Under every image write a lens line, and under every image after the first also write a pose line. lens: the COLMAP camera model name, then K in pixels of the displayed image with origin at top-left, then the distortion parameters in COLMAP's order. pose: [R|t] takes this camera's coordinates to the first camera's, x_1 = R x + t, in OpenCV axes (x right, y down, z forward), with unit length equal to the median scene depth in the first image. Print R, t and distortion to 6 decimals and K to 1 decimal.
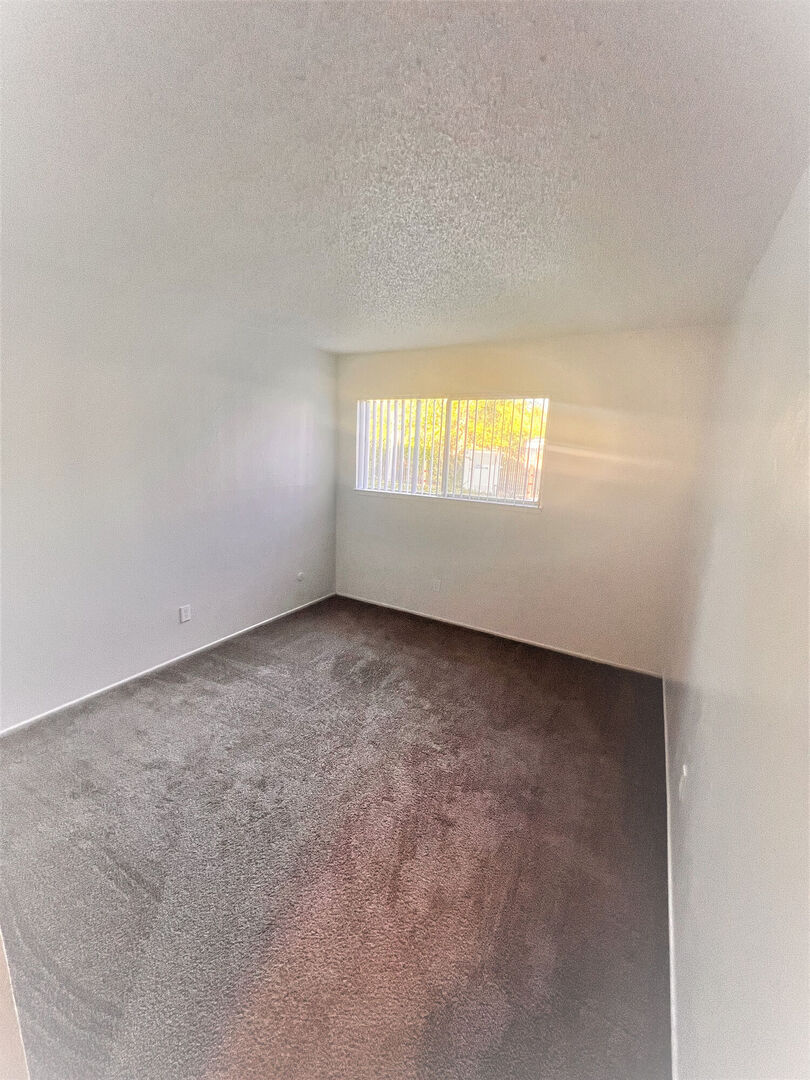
lens RADIAL K [[430.7, 0, 402.2], [0, 430.7, 540.3], [0, 0, 1]] dist [0.001213, -0.000127]
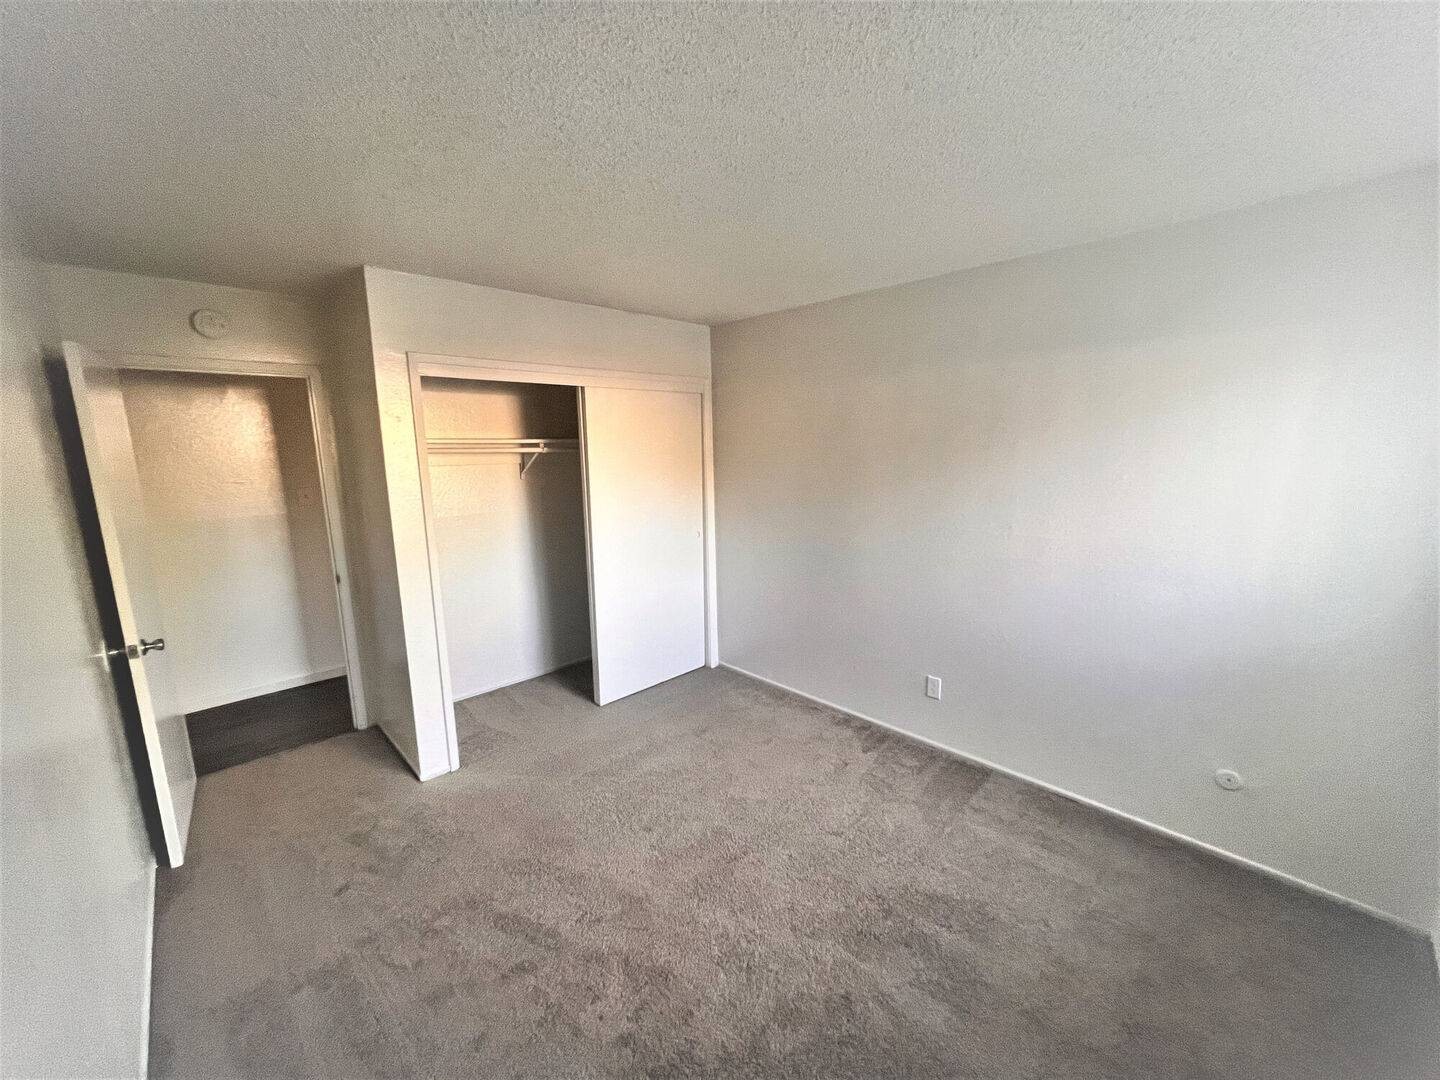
lens RADIAL K [[568.5, 0, 723.3], [0, 568.5, 544.3], [0, 0, 1]] dist [0.000464, 0.000330]
pose [[-0.258375, 0.133670, -0.956752, 0.490418], [-0.208151, 0.959415, 0.190255, -0.175037], [0.943353, 0.248306, -0.220065, 0.827501]]
